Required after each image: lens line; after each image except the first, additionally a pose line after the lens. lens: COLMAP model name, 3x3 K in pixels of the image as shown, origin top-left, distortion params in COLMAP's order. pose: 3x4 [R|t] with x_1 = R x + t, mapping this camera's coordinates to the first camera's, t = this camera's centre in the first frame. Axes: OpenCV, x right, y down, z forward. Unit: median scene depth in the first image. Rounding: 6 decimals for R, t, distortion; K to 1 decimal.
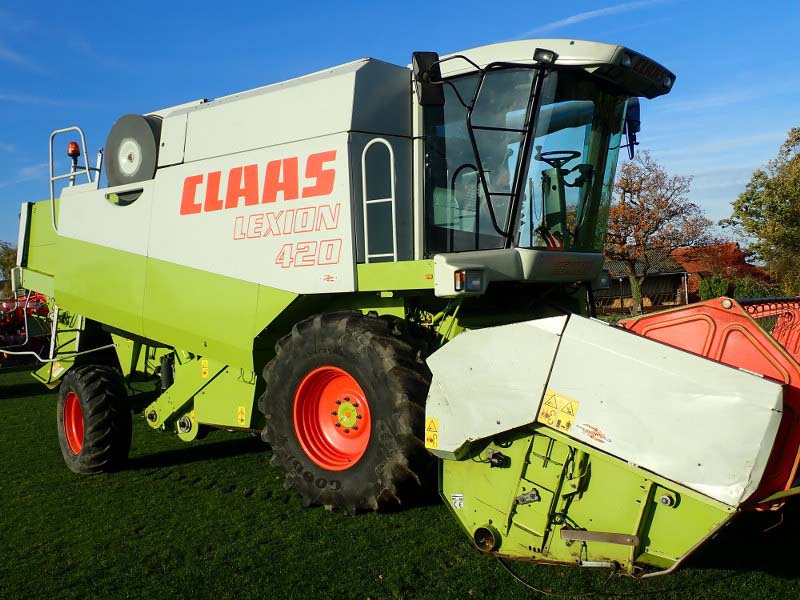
lens RADIAL K [[826.2, 0, 400.0], [0, 826.2, 300.0], [0, 0, 1]] dist [0.002465, 0.009895]
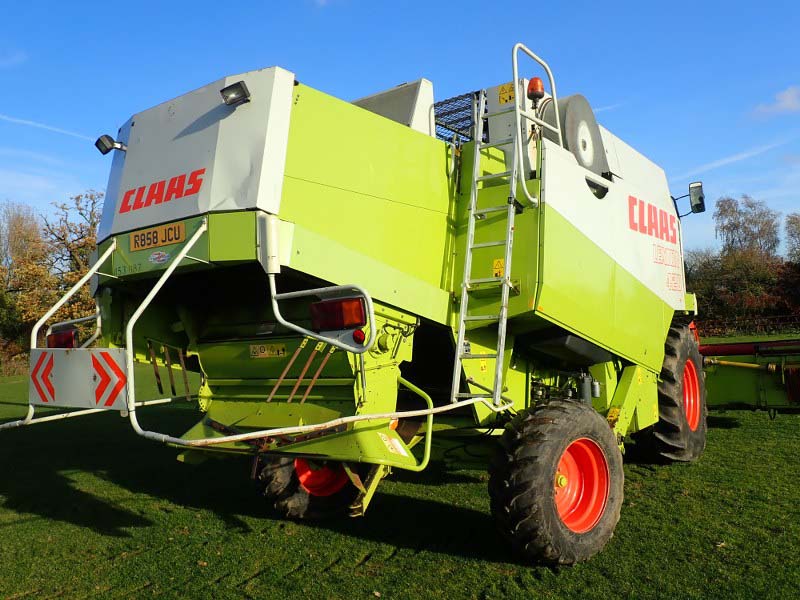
lens RADIAL K [[652.9, 0, 400.0], [0, 652.9, 300.0], [0, 0, 1]] dist [0.048659, -0.002246]
pose [[-0.026249, 0.096680, 0.994969, -1.192290], [0.059764, 0.993684, -0.094979, 0.052914], [-0.997867, 0.056970, -0.031861, 1.470492]]
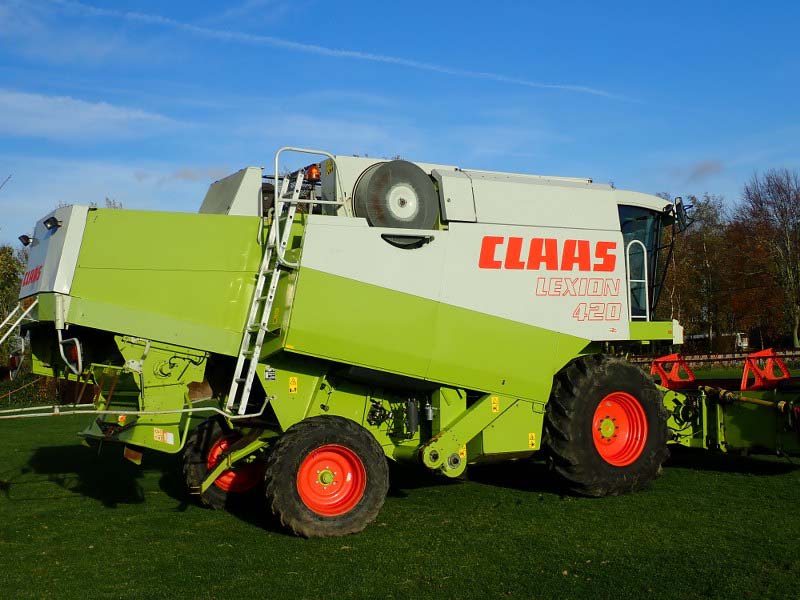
lens RADIAL K [[1028.0, 0, 400.0], [0, 1028.0, 300.0], [0, 0, 1]] dist [0.011483, 0.008563]
pose [[0.369998, 0.086028, 0.925041, -1.779199], [0.021487, 0.994645, -0.101095, 0.088932], [-0.928784, 0.057281, 0.366168, 0.658554]]
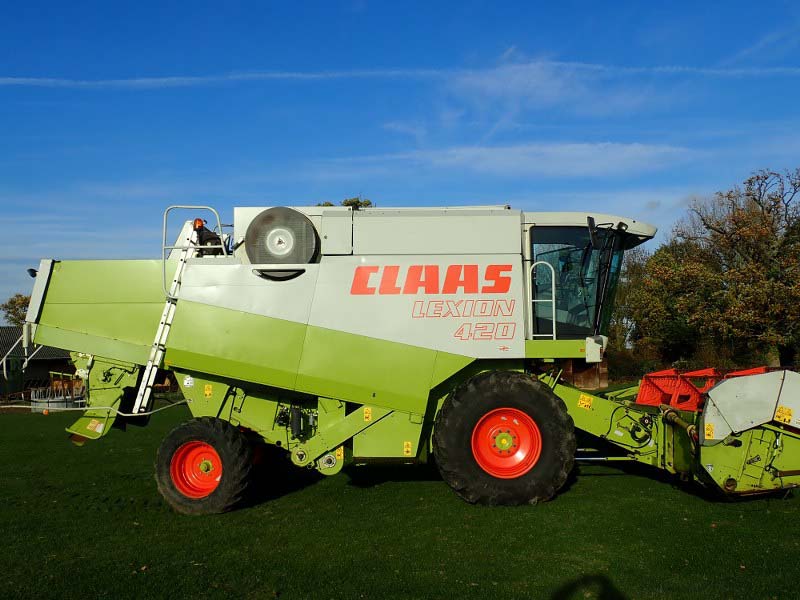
lens RADIAL K [[826.2, 0, 400.0], [0, 826.2, 300.0], [0, 0, 1]] dist [0.002465, 0.009895]
pose [[0.794069, 0.079359, 0.602624, -1.094655], [-0.017221, 0.993980, -0.108203, 0.049371], [-0.607583, 0.075543, 0.790656, -0.073540]]
